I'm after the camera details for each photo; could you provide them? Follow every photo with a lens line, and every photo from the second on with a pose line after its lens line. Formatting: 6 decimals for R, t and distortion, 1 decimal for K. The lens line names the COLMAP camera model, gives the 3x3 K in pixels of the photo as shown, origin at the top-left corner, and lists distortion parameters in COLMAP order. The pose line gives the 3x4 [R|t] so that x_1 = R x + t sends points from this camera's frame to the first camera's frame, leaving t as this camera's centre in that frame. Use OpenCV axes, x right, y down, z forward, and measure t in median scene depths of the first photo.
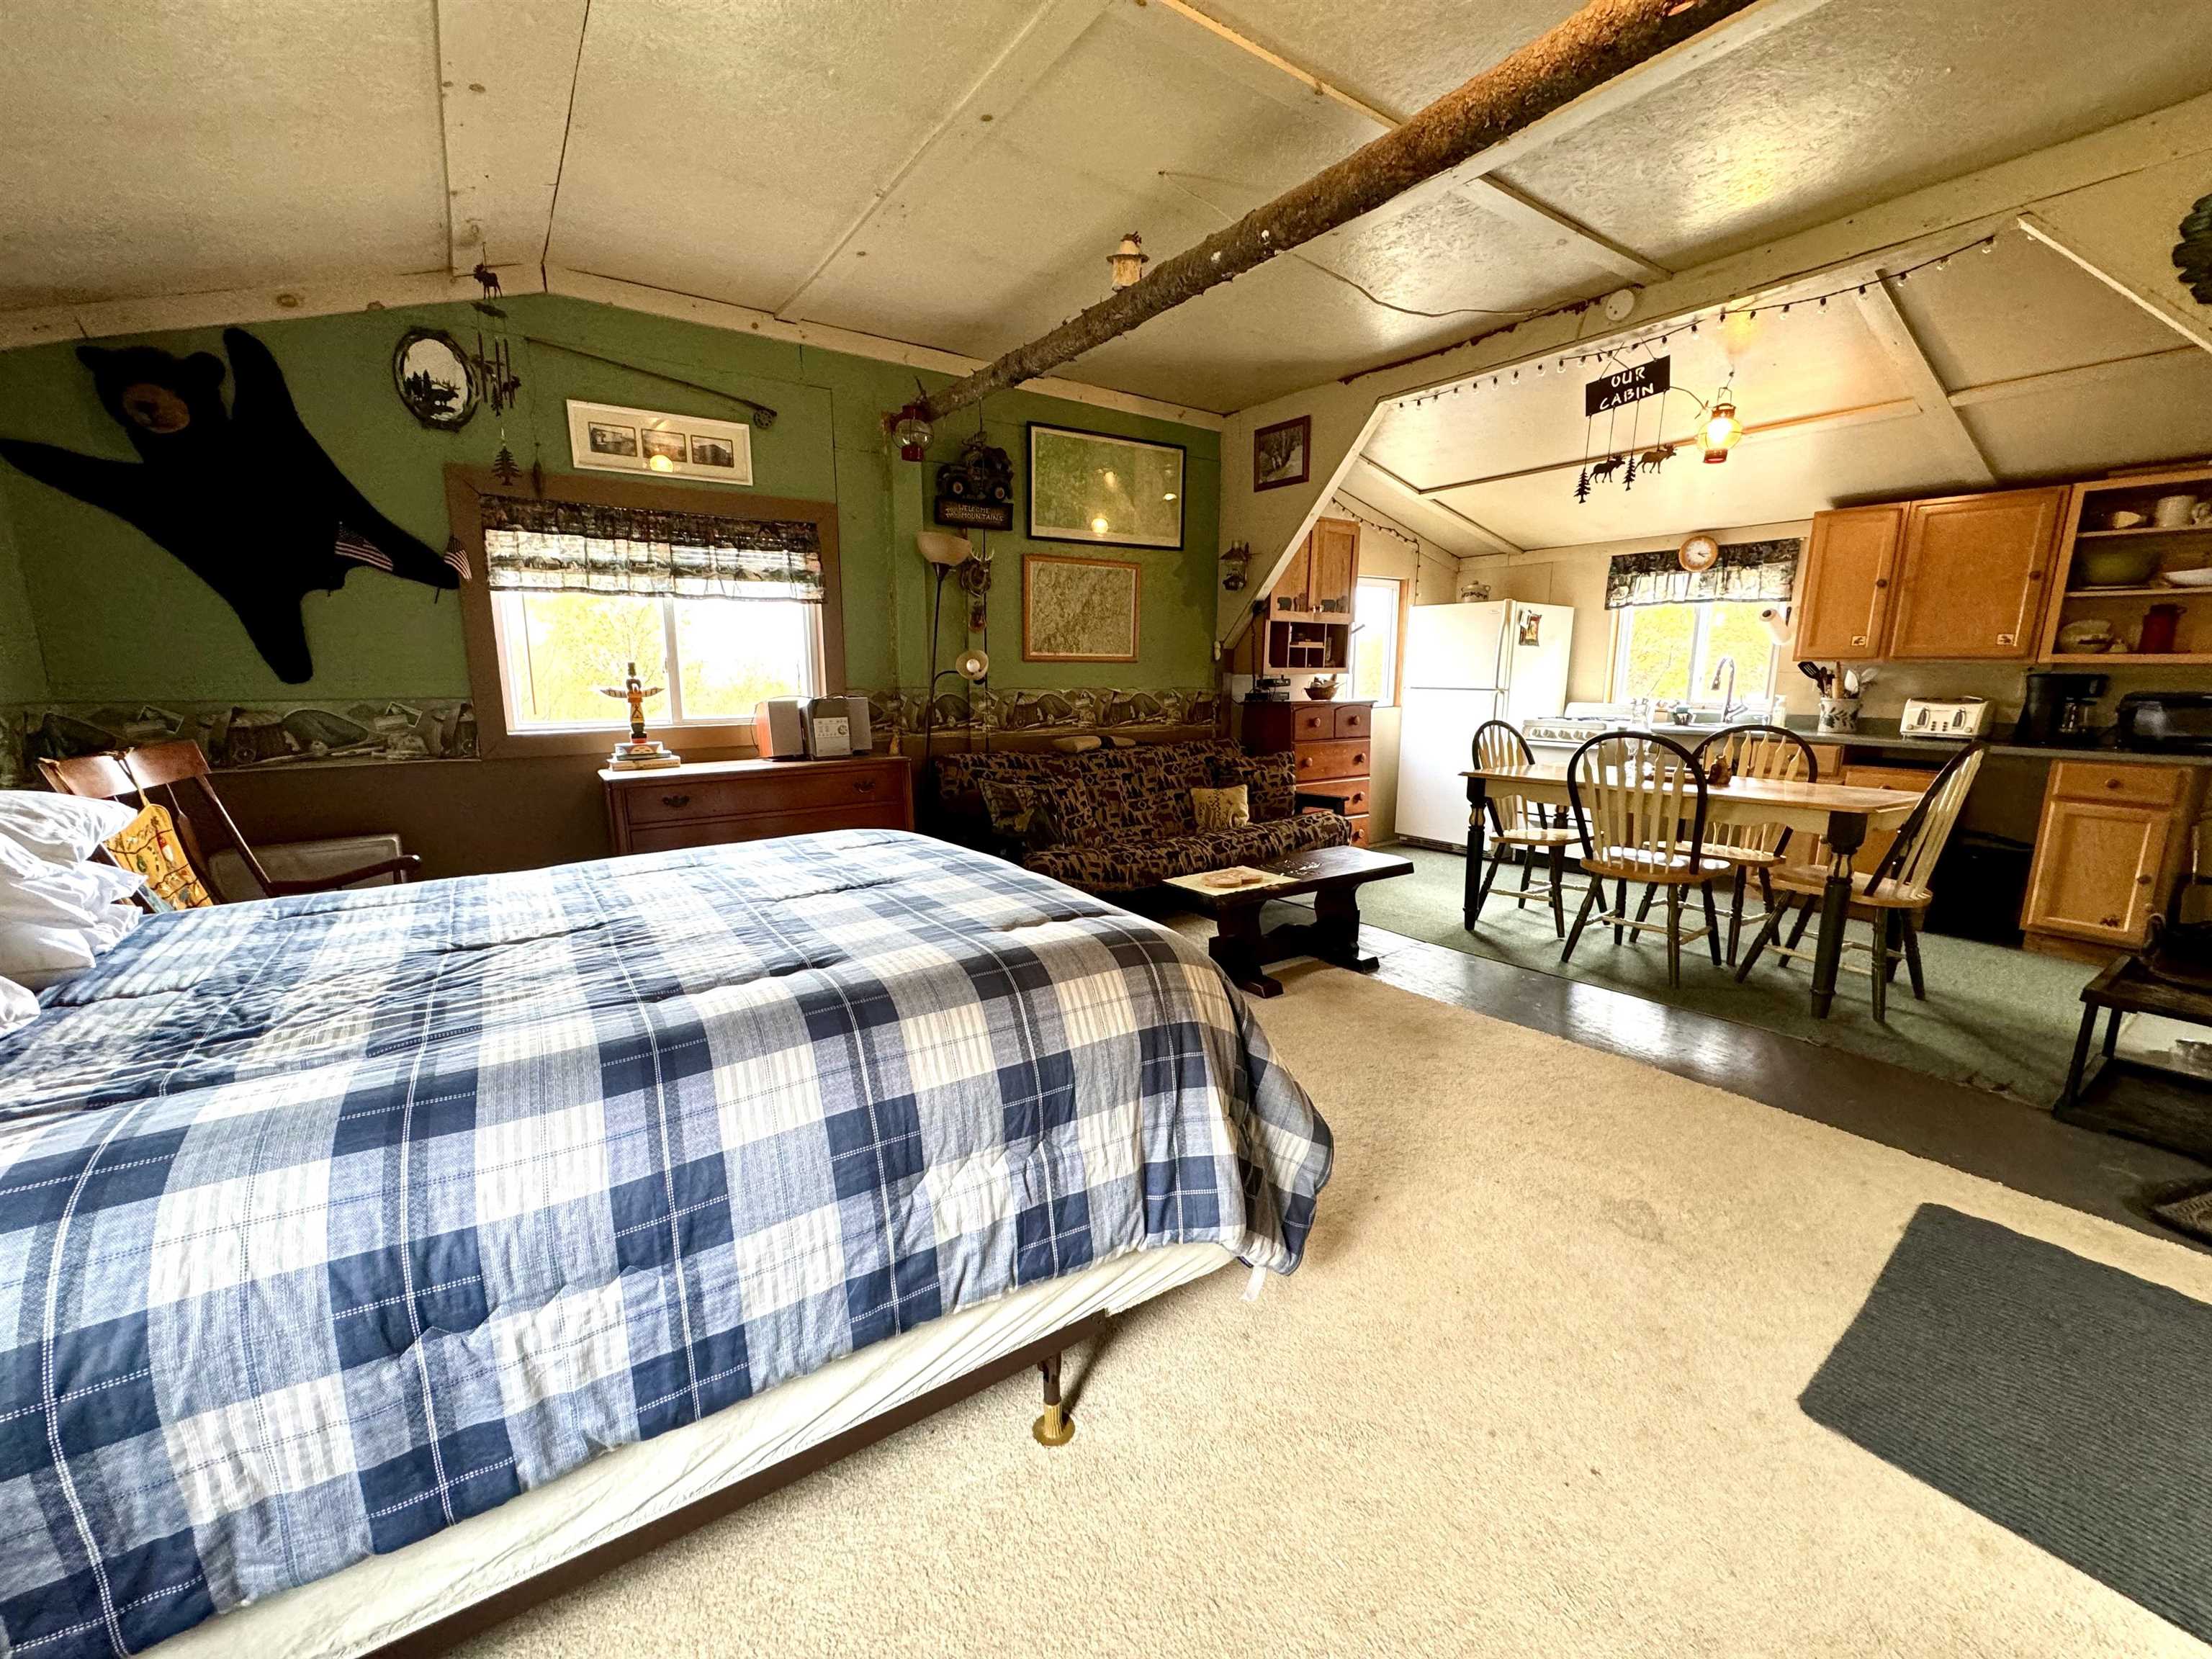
lens RADIAL K [[878.4, 0, 1106.0], [0, 878.4, 829.5], [0, 0, 1]] dist [-0.001772, 0.000361]
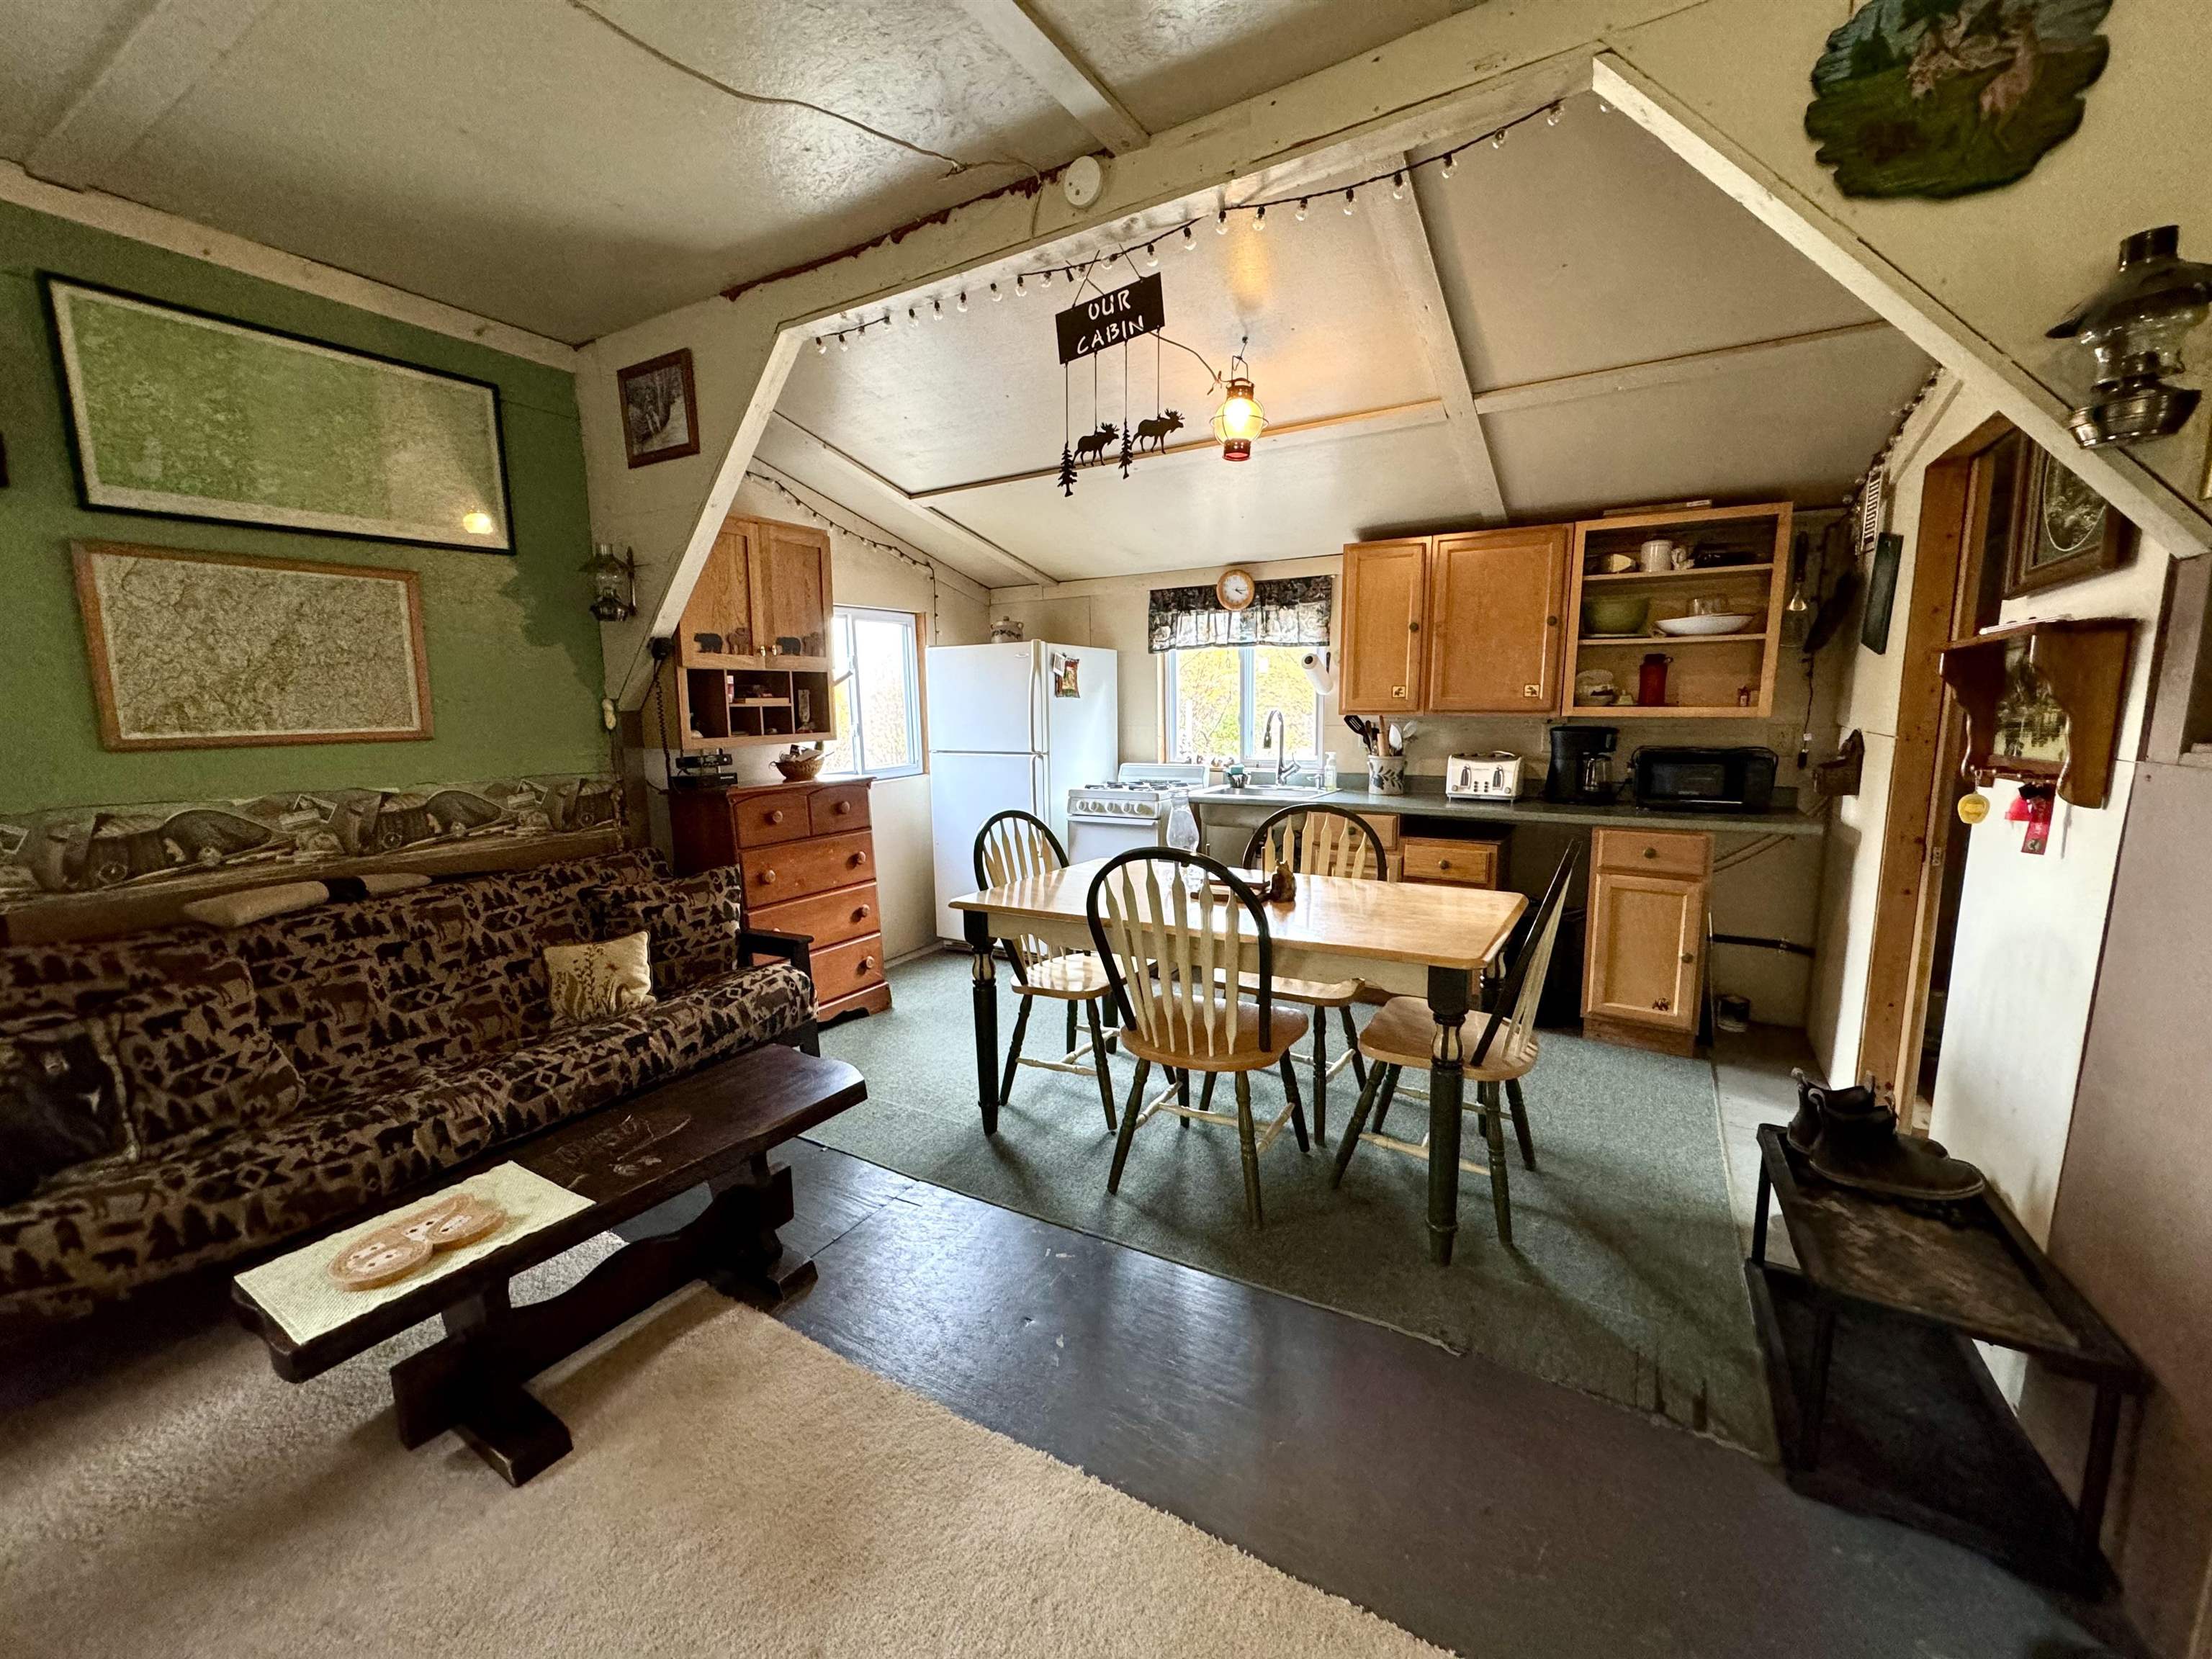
lens RADIAL K [[878.4, 0, 1106.0], [0, 878.4, 829.5], [0, 0, 1]] dist [-0.001772, 0.000361]
pose [[0.912310, -0.075236, 0.402529, 0.262062], [0.090849, 0.995668, -0.019807, -0.100494], [-0.399295, 0.054639, 0.915193, 0.370581]]
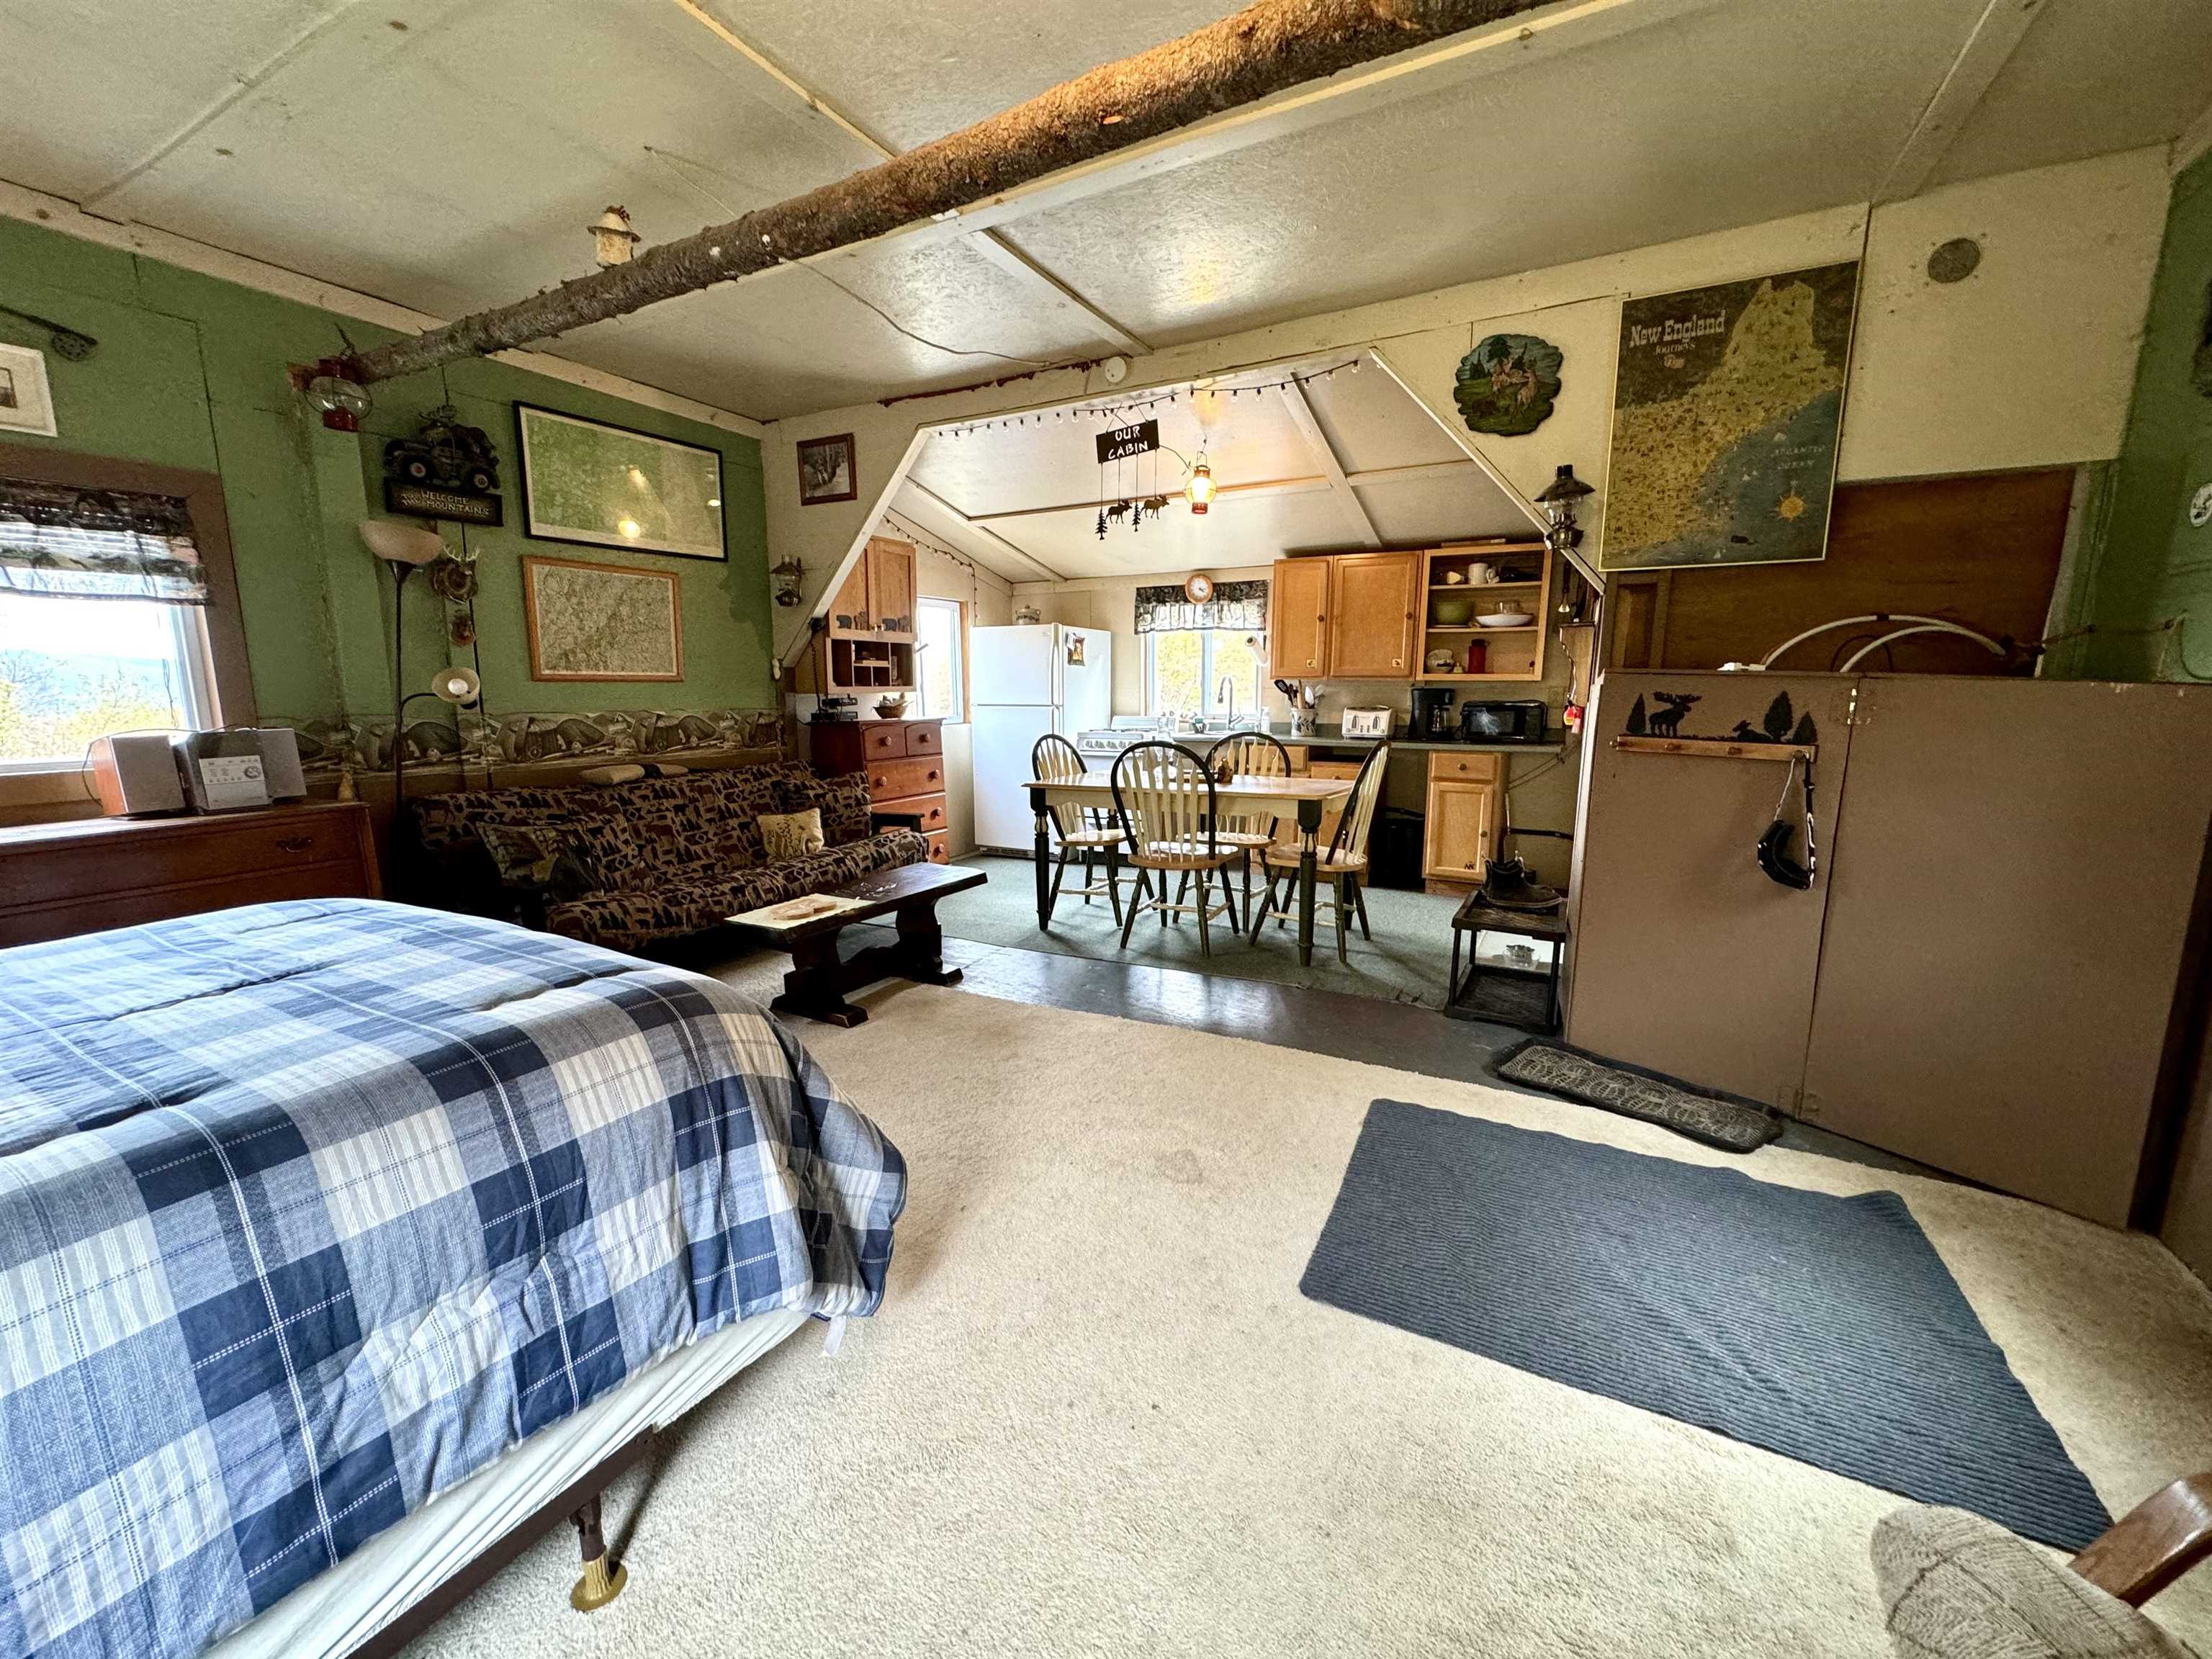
lens RADIAL K [[878.4, 0, 1106.0], [0, 878.4, 829.5], [0, 0, 1]] dist [-0.001772, 0.000361]
pose [[0.895662, -0.076521, 0.438102, 0.023156], [0.084938, 0.996386, 0.000385, -0.001673], [-0.436549, 0.036867, 0.898925, -0.000889]]
